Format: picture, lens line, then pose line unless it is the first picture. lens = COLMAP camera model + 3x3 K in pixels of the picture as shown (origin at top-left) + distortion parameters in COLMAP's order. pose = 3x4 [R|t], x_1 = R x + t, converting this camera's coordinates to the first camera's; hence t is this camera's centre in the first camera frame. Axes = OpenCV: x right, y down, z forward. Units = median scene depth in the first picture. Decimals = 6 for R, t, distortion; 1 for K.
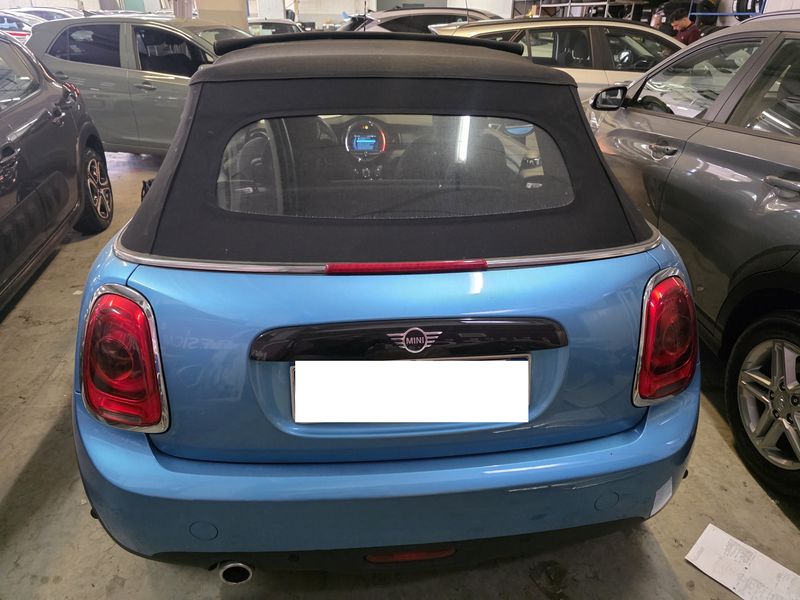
lens RADIAL K [[548.9, 0, 402.3], [0, 548.9, 293.6], [0, 0, 1]] dist [0.007303, -0.012928]
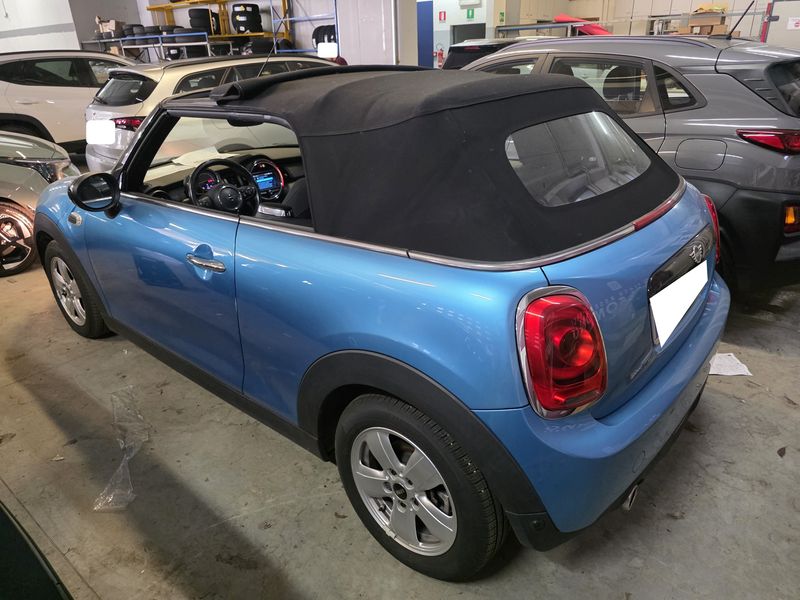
lens RADIAL K [[548.9, 0, 403.3], [0, 548.9, 305.6], [0, 0, 1]] dist [0.007303, -0.012928]
pose [[0.718633, -0.311779, 0.621579, -0.559422], [0.338222, 0.937718, 0.079319, -0.064206], [-0.607596, 0.153231, 0.779325, 0.133933]]
